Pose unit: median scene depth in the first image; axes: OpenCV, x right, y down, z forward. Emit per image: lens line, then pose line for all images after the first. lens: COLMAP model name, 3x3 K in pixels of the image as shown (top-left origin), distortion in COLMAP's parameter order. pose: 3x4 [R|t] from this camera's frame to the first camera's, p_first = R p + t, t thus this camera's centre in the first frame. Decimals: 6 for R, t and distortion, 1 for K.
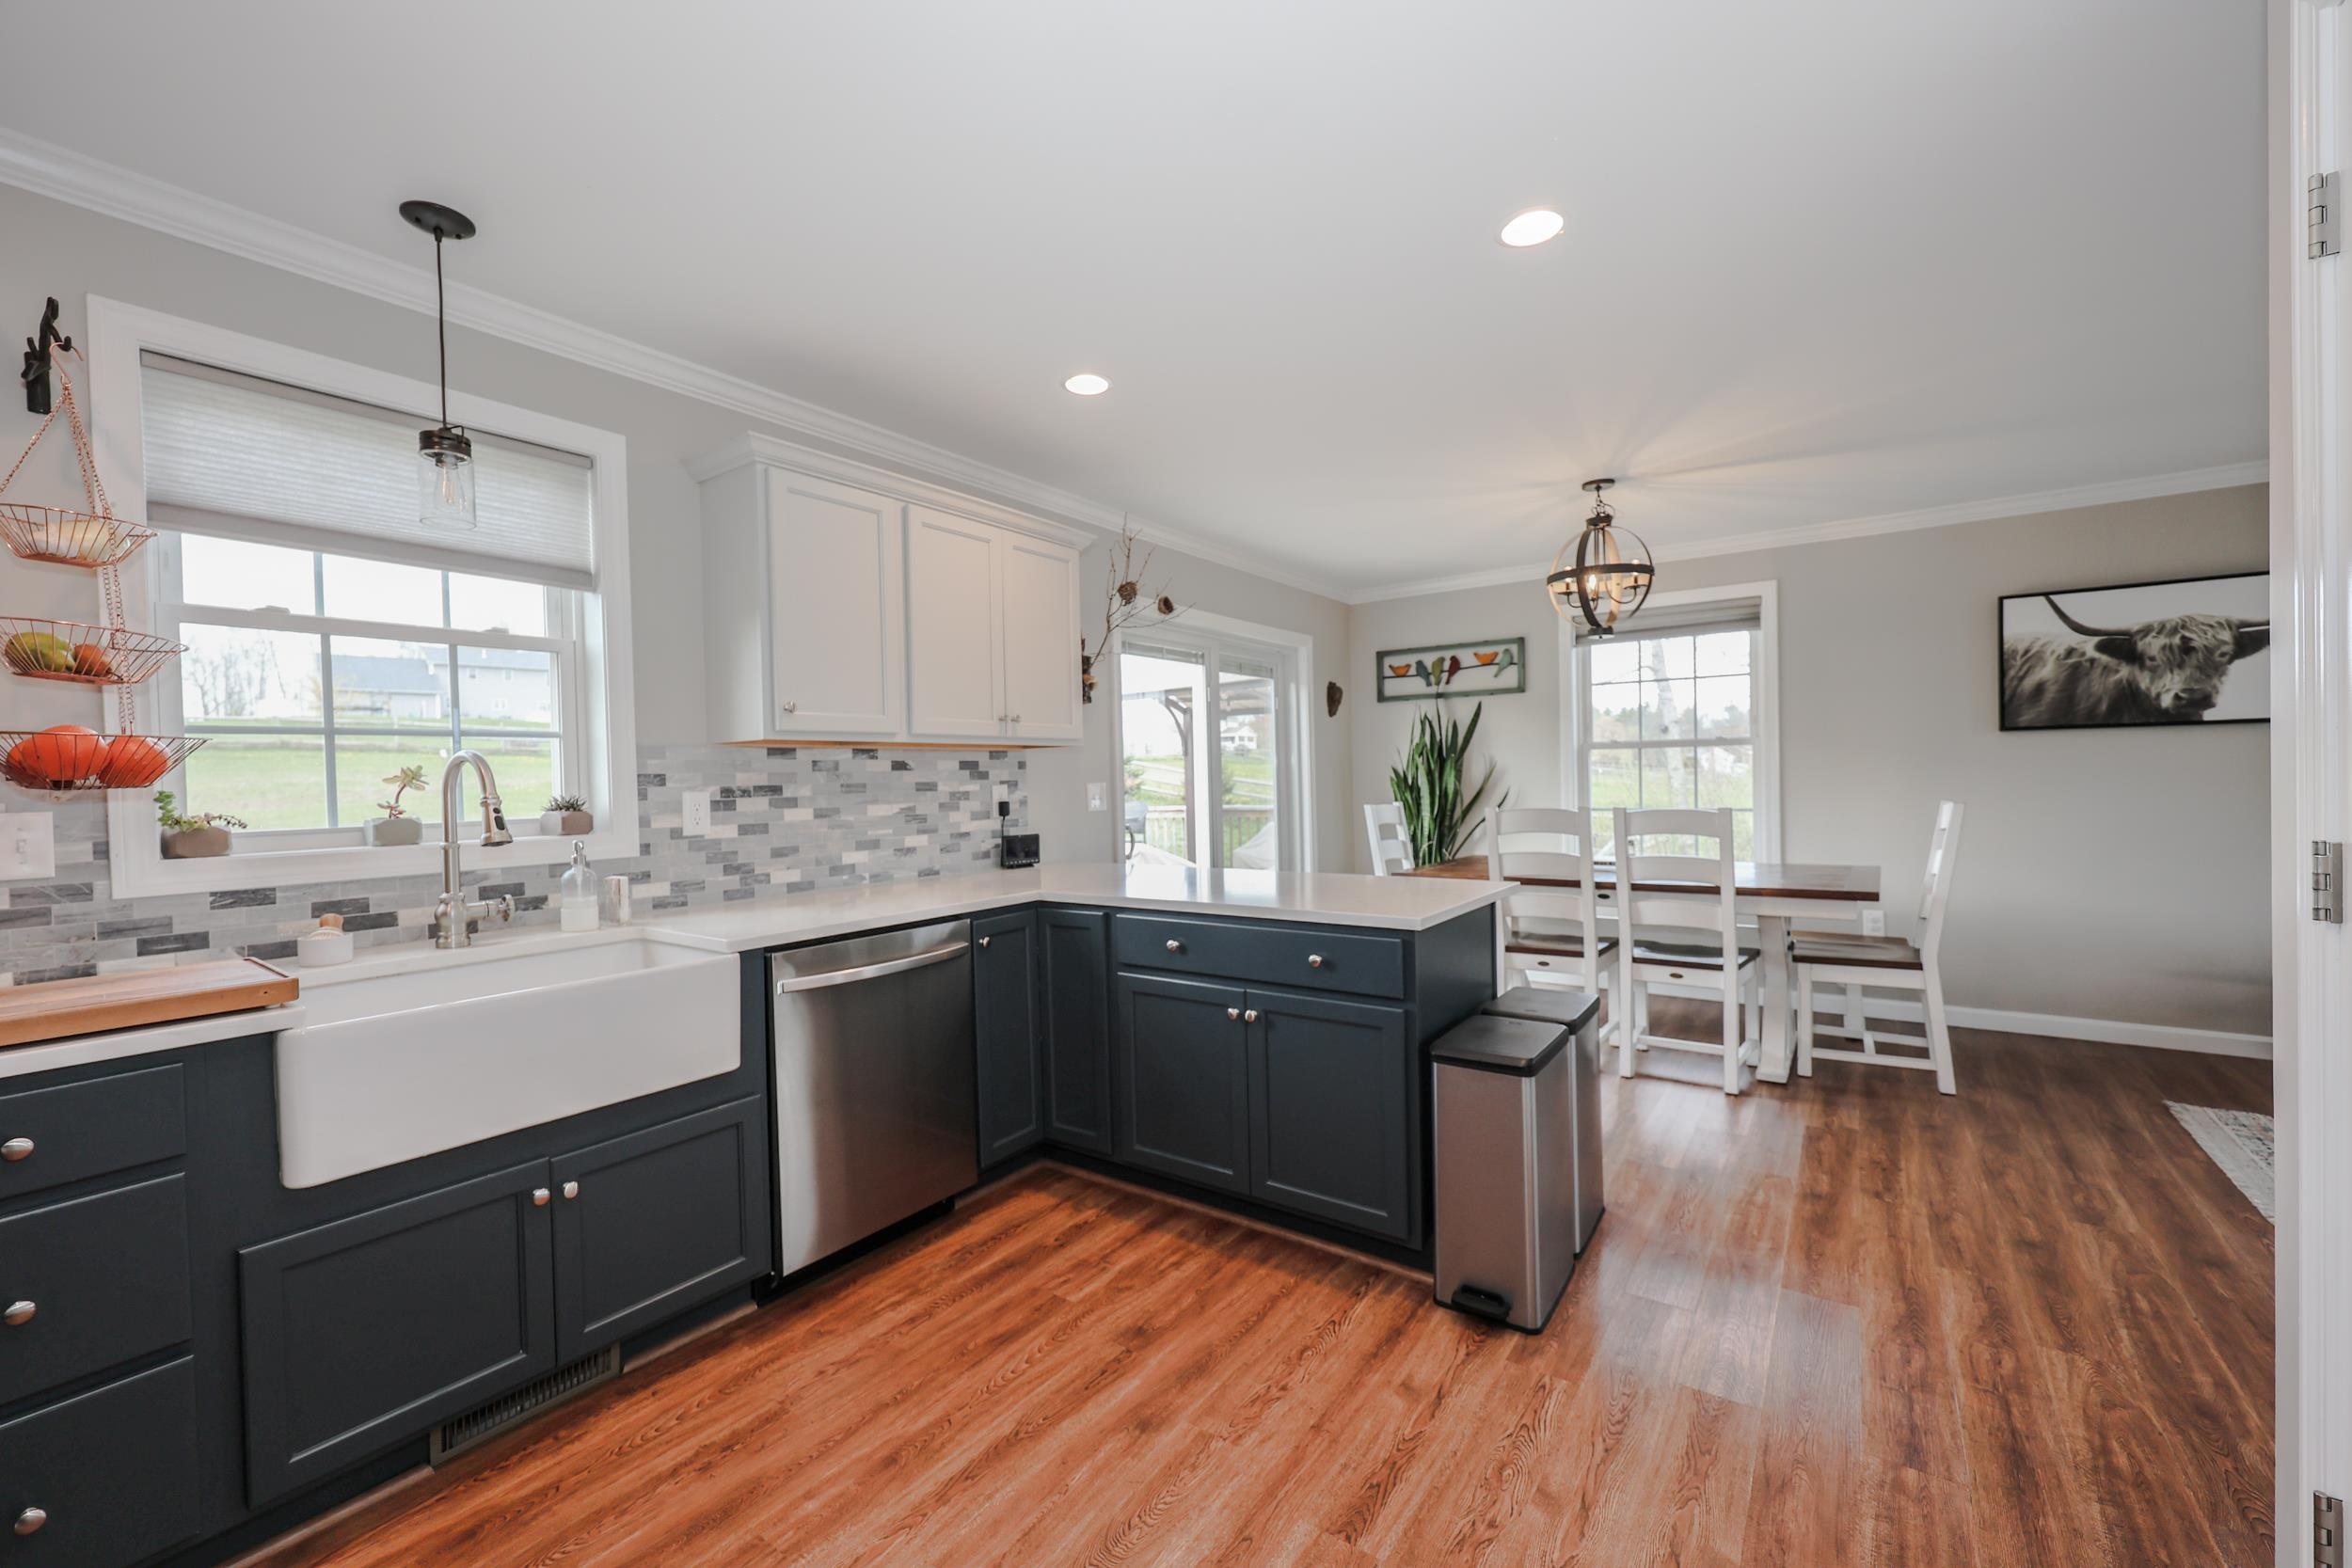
lens RADIAL K [[940.4, 0, 1180.6], [0, 940.4, 787.1], [0, 0, 1]] dist [-0.000467, -0.000144]
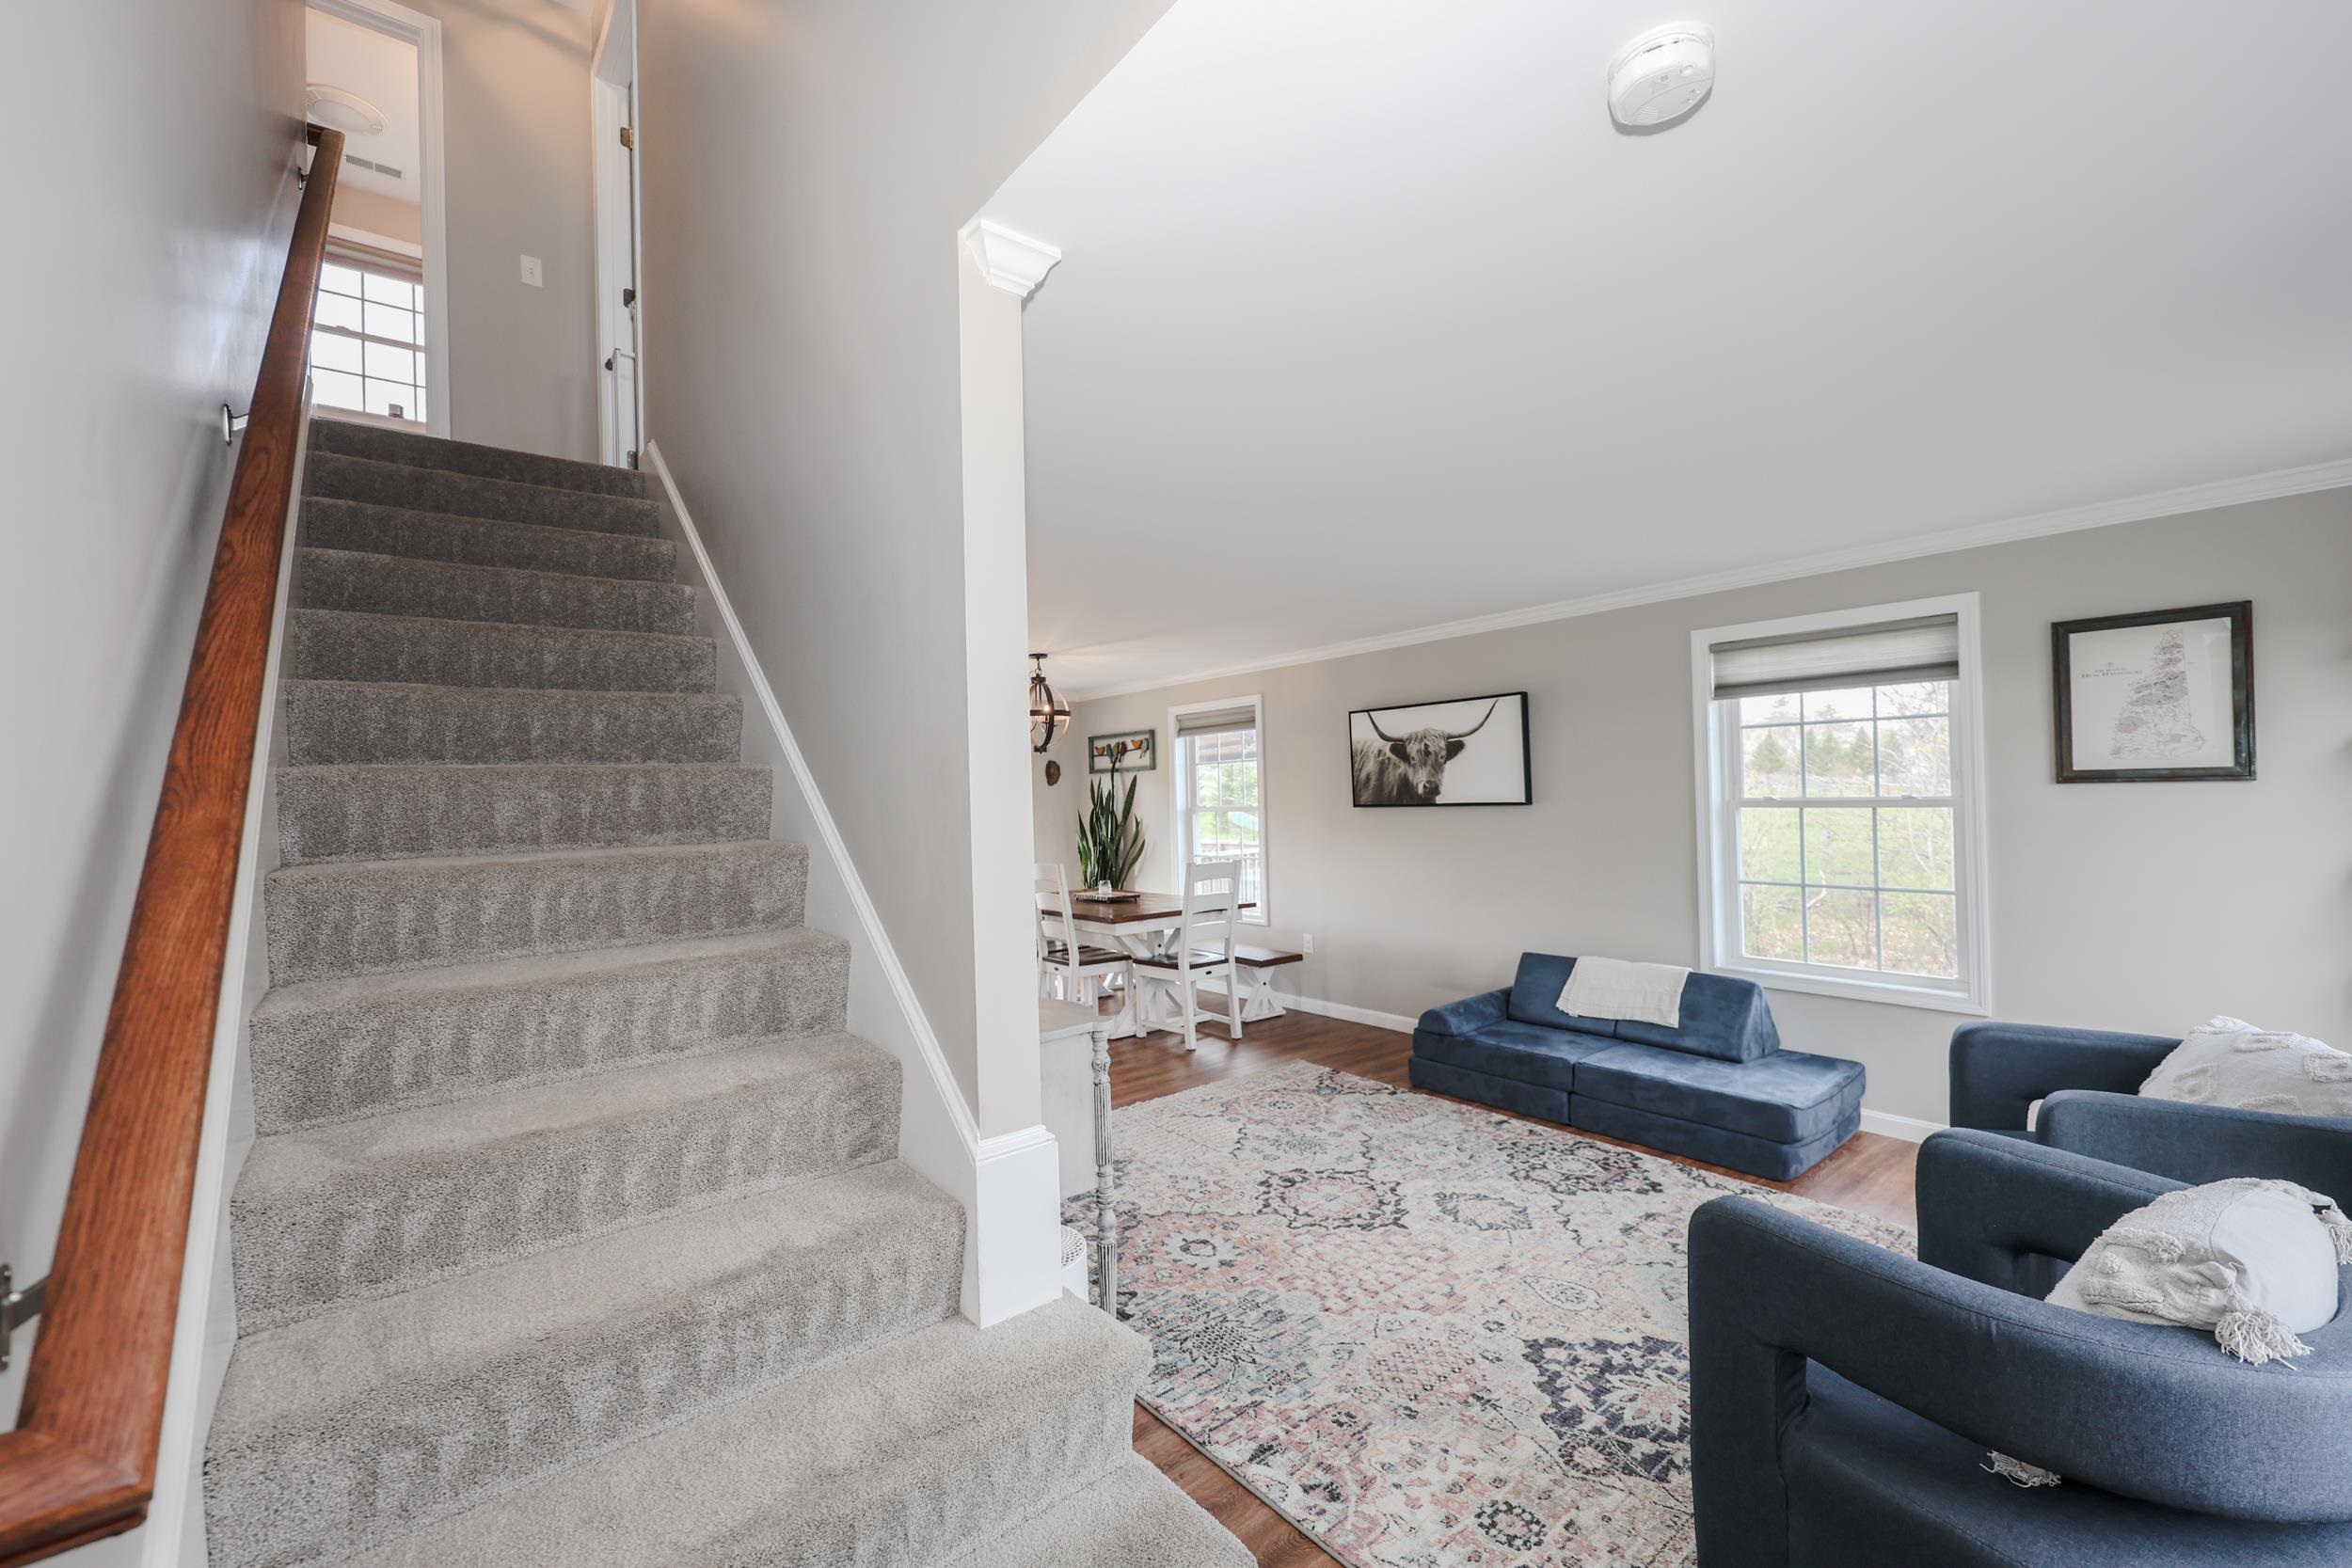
lens RADIAL K [[964.0, 0, 1177.3], [0, 964.0, 784.6], [0, 0, 1]] dist [-0.000479, 0.000002]
pose [[0.964243, -0.009784, -0.264838, 1.384151], [0.005043, 0.999815, -0.018575, -0.094029], [0.264971, 0.016576, 0.964114, -0.623347]]
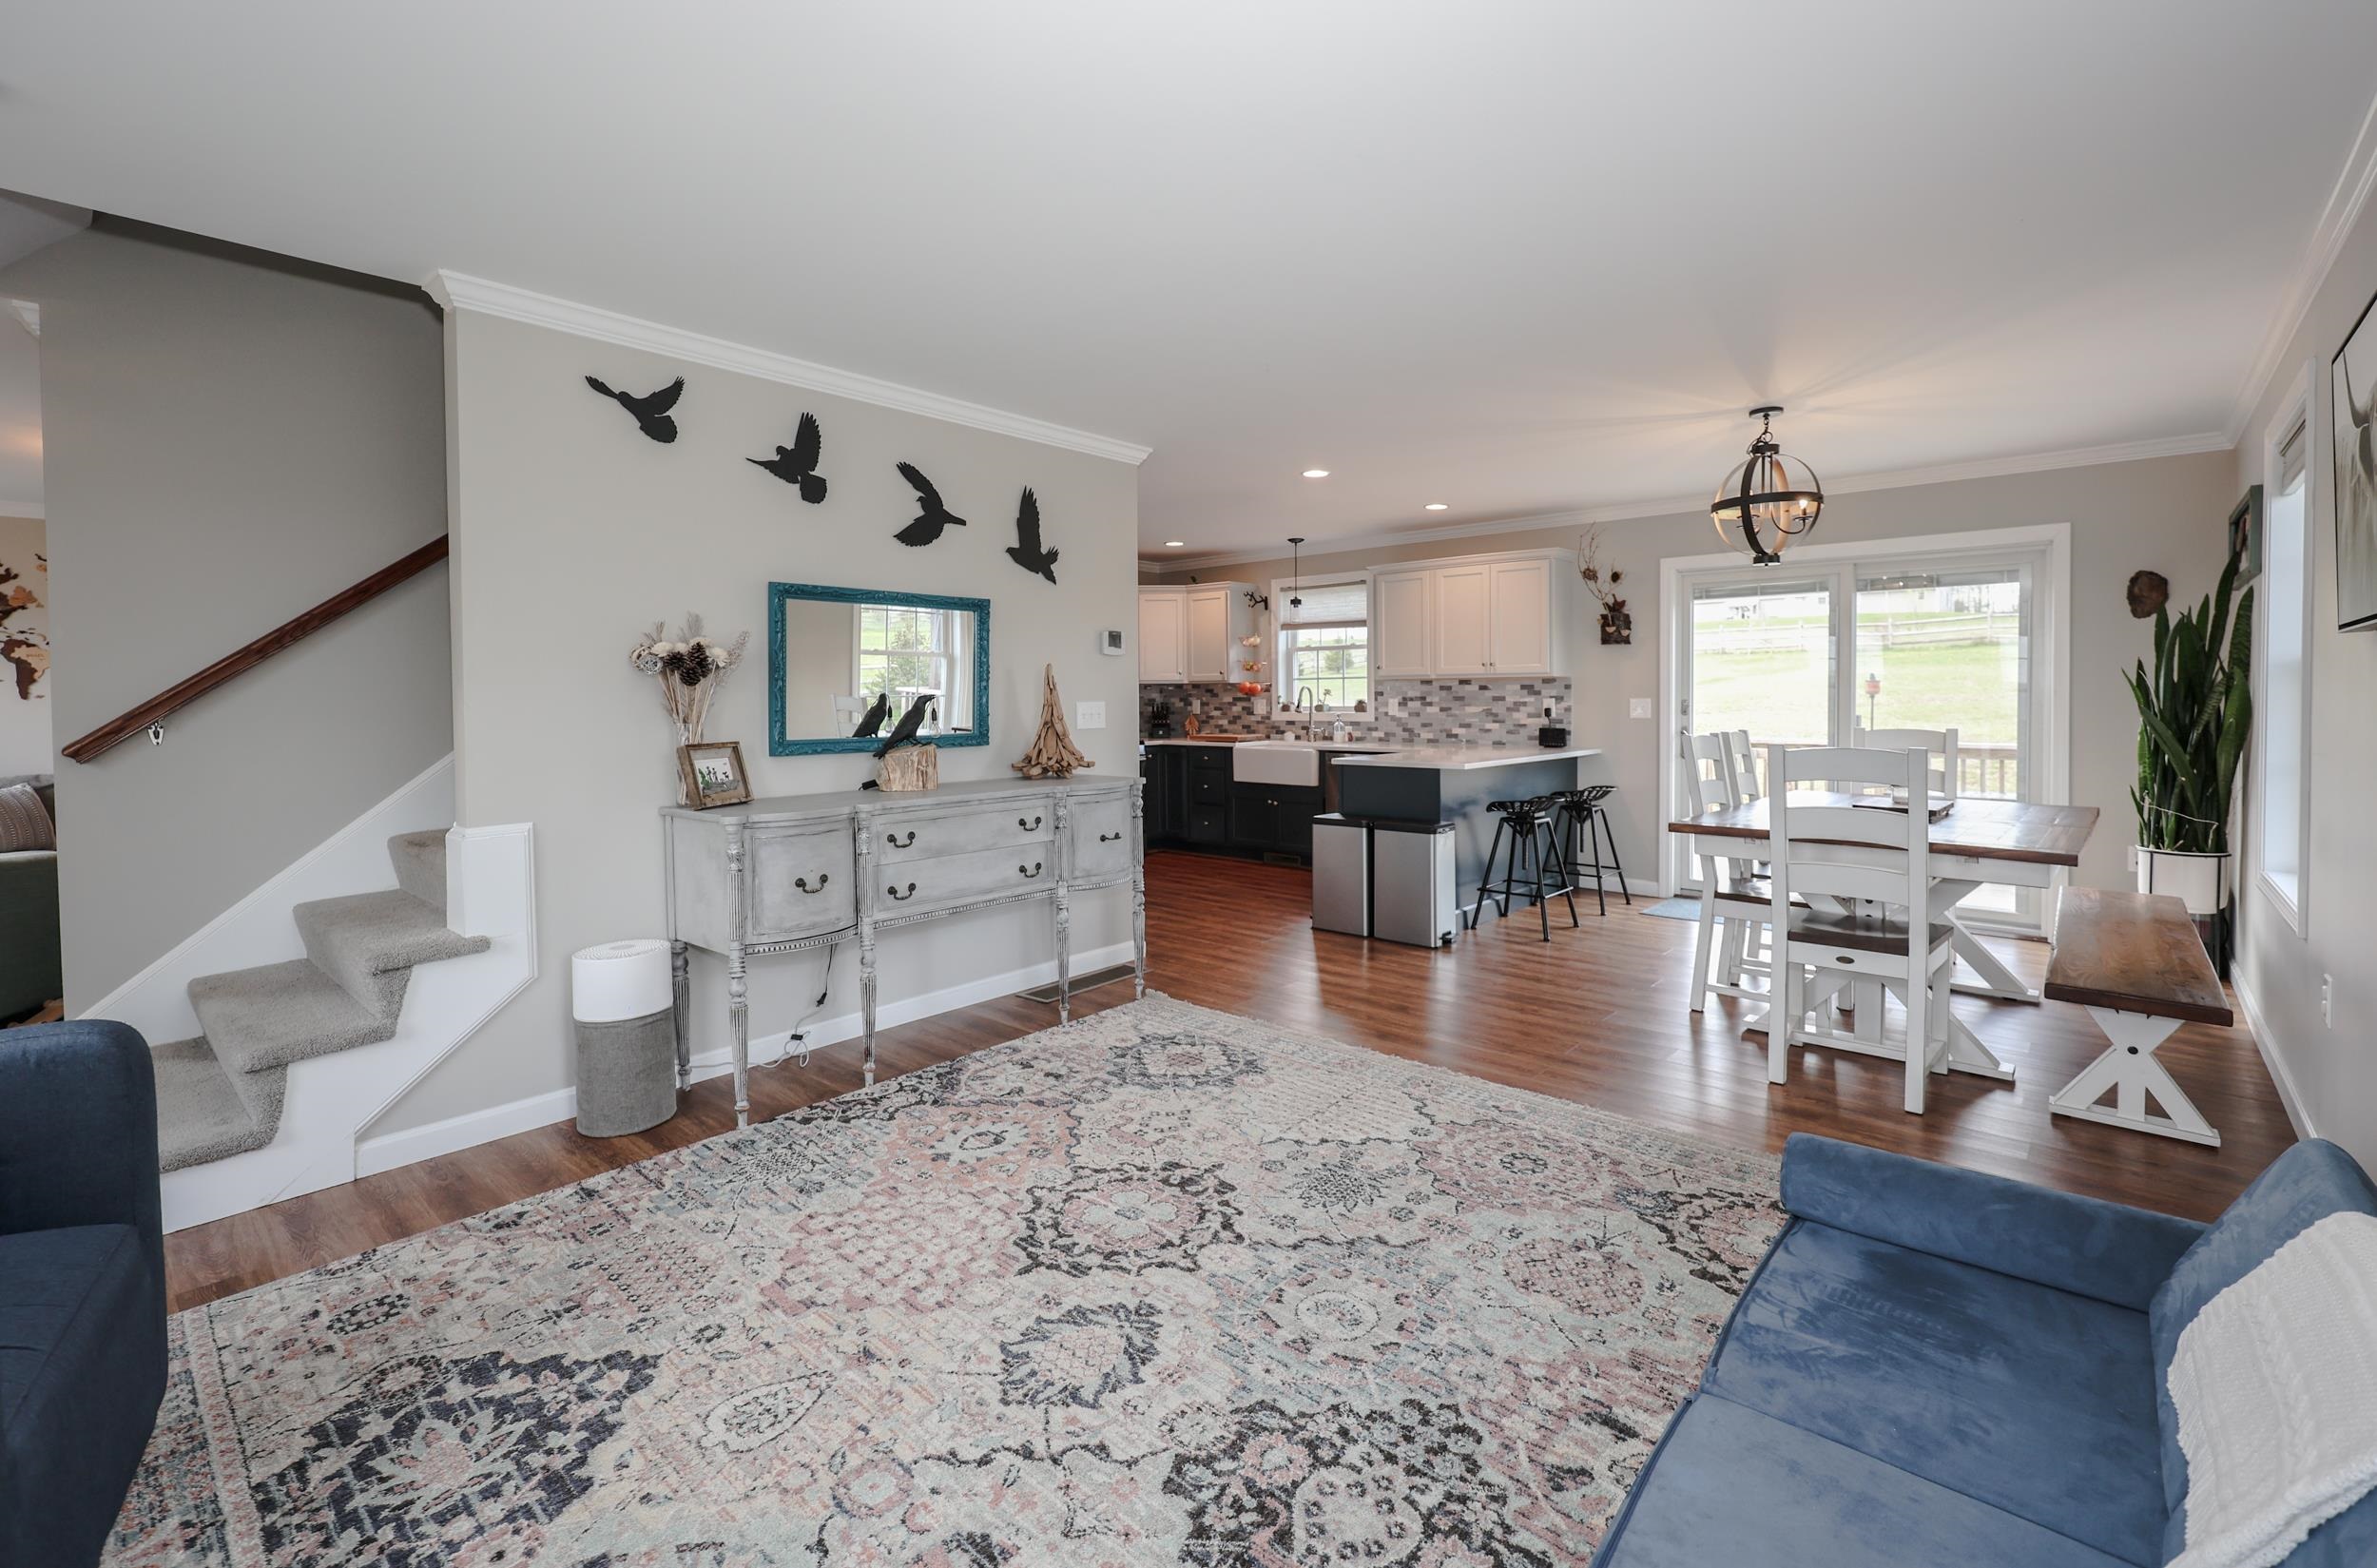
lens RADIAL K [[1026.0, 0, 1203.5], [0, 1026.0, 717.6], [0, 0, 1]] dist [-0.002935, -0.000629]
pose [[-0.090490, 0.041480, -0.995033, 2.019739], [-0.004499, 0.999105, 0.042059, -0.050670], [0.995887, 0.008283, -0.090222, 0.633155]]
